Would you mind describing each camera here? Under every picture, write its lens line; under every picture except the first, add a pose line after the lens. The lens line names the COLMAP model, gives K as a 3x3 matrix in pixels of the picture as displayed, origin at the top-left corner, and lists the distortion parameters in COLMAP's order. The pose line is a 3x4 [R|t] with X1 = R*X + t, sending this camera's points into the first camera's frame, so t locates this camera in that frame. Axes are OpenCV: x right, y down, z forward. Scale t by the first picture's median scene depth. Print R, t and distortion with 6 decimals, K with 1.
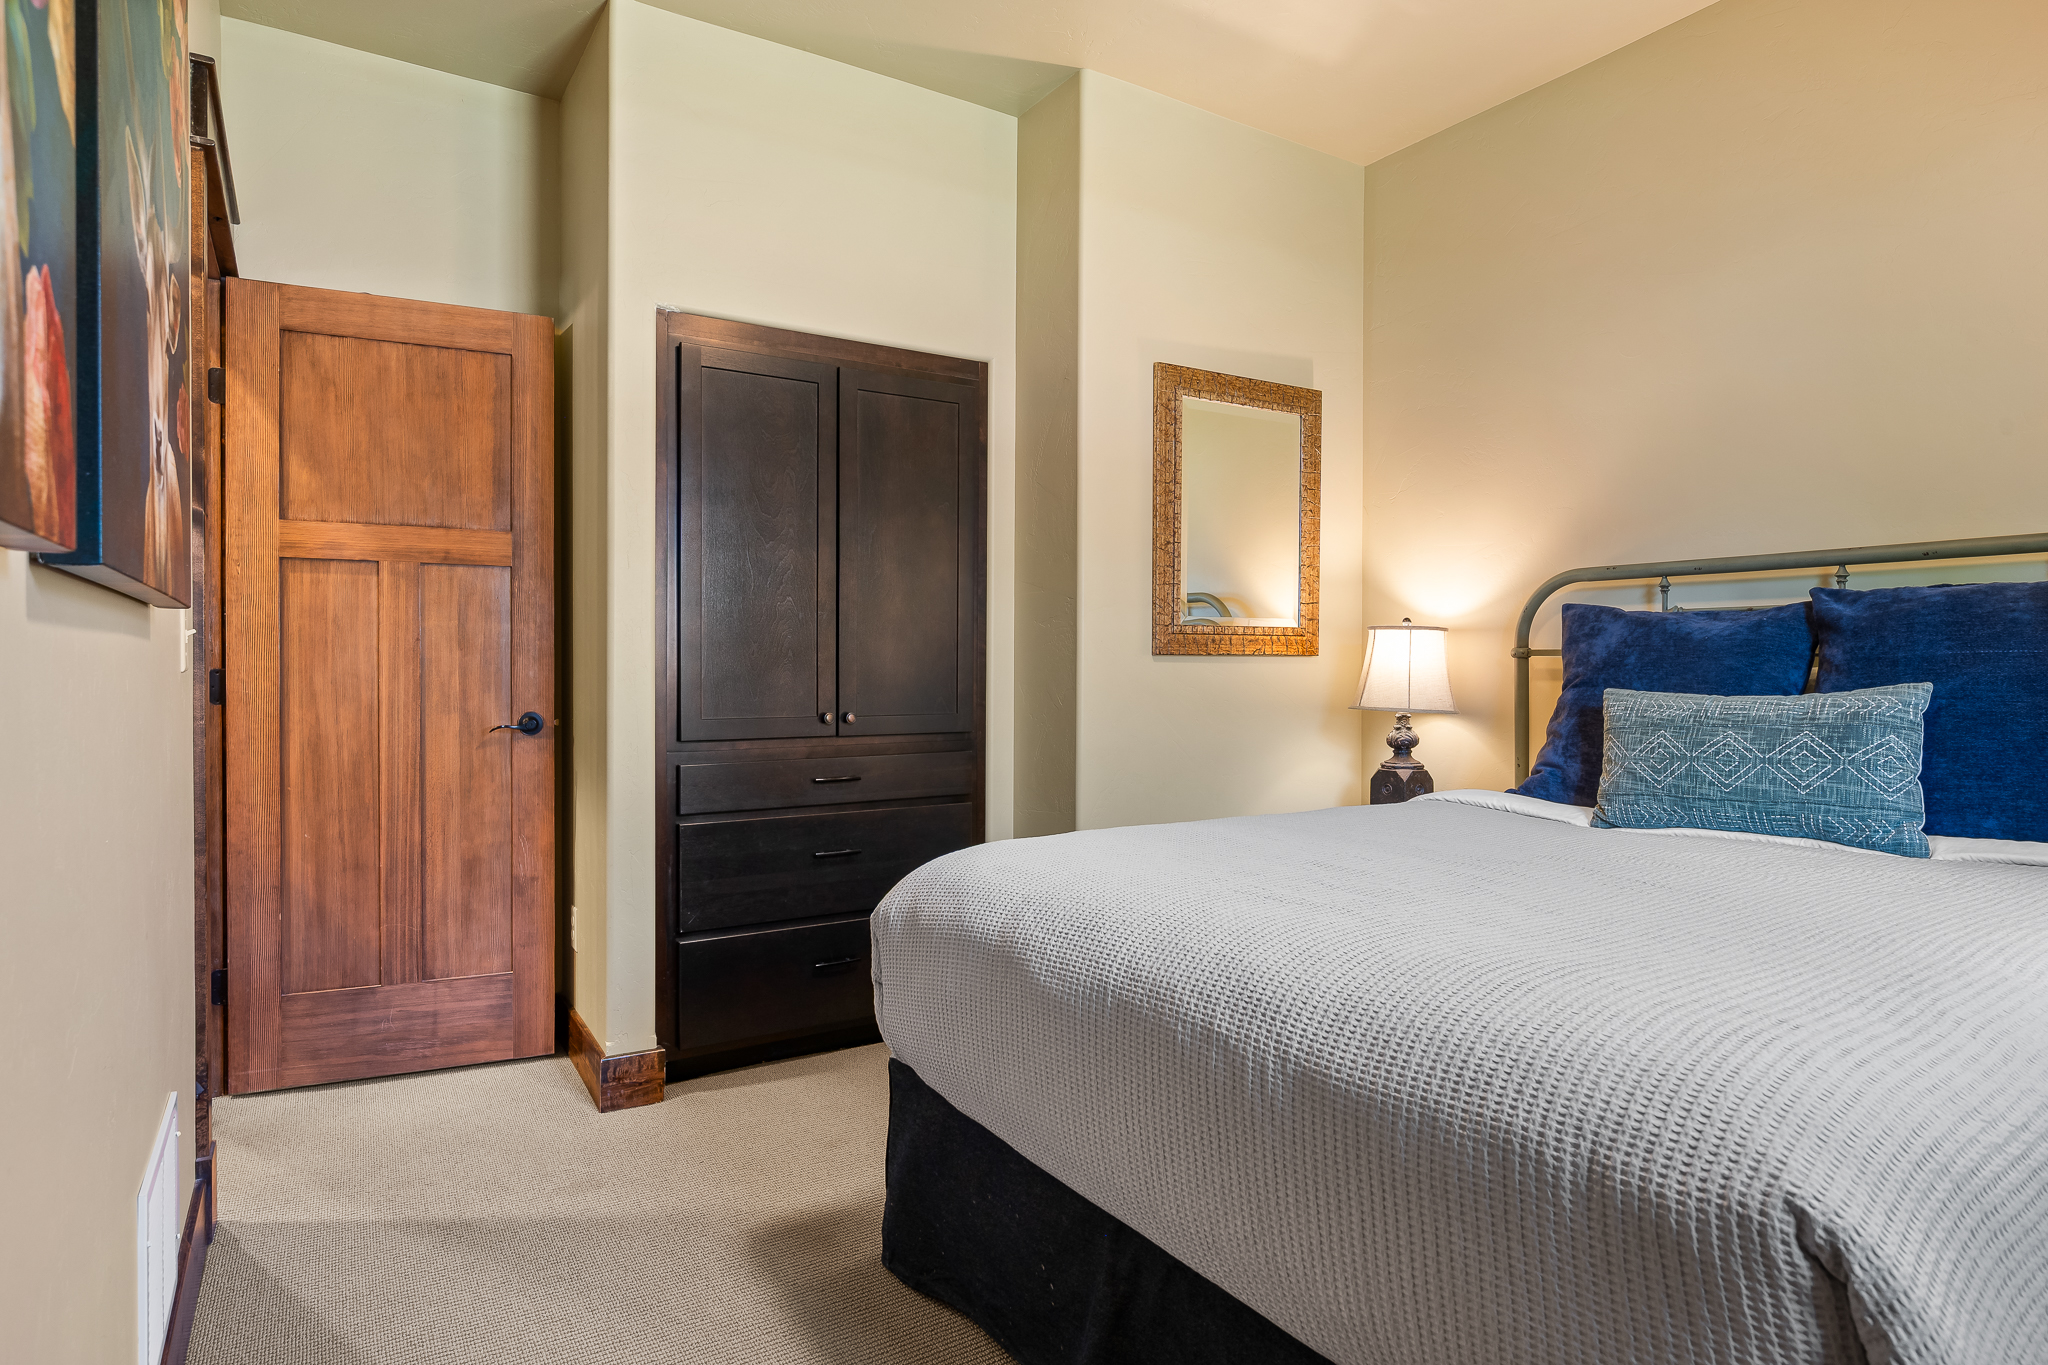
lens RADIAL K [[1150.2, 0, 1026.0], [0, 1150.2, 653.0], [0, 0, 1]] dist [-0.000001, 0.000033]
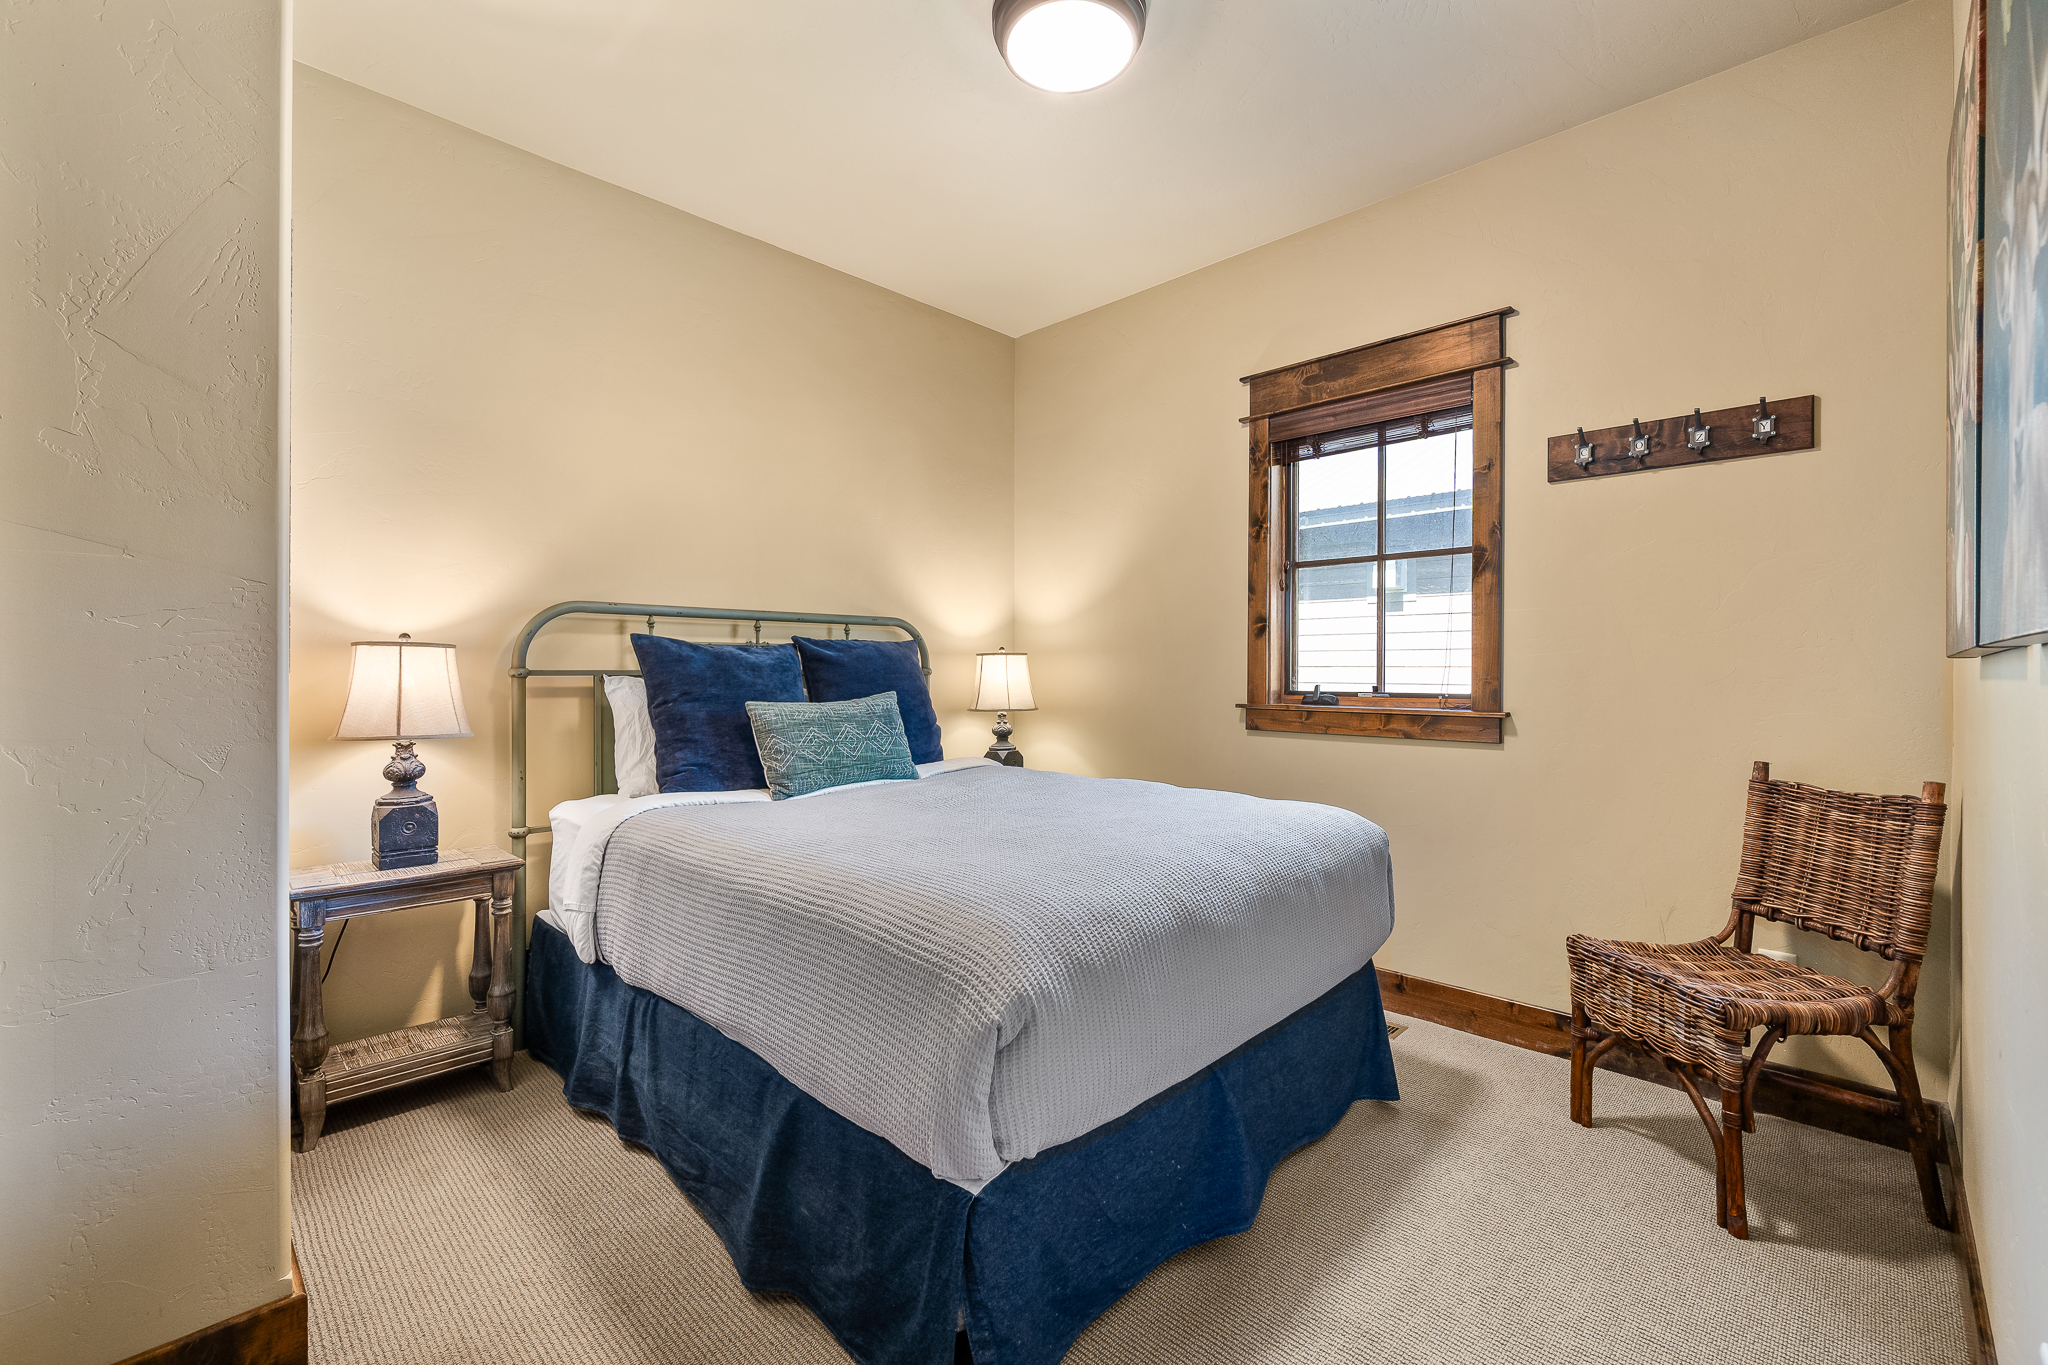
lens RADIAL K [[920.2, 0, 1024.0], [0, 920.2, 682.5], [0, 0, 1]] dist [-0.000664, -0.000031]
pose [[-0.267851, 0.006221, 0.963440, -0.678645], [-0.001626, 0.999975, -0.006909, 0.018855], [-0.963459, -0.003417, -0.267834, 1.076996]]
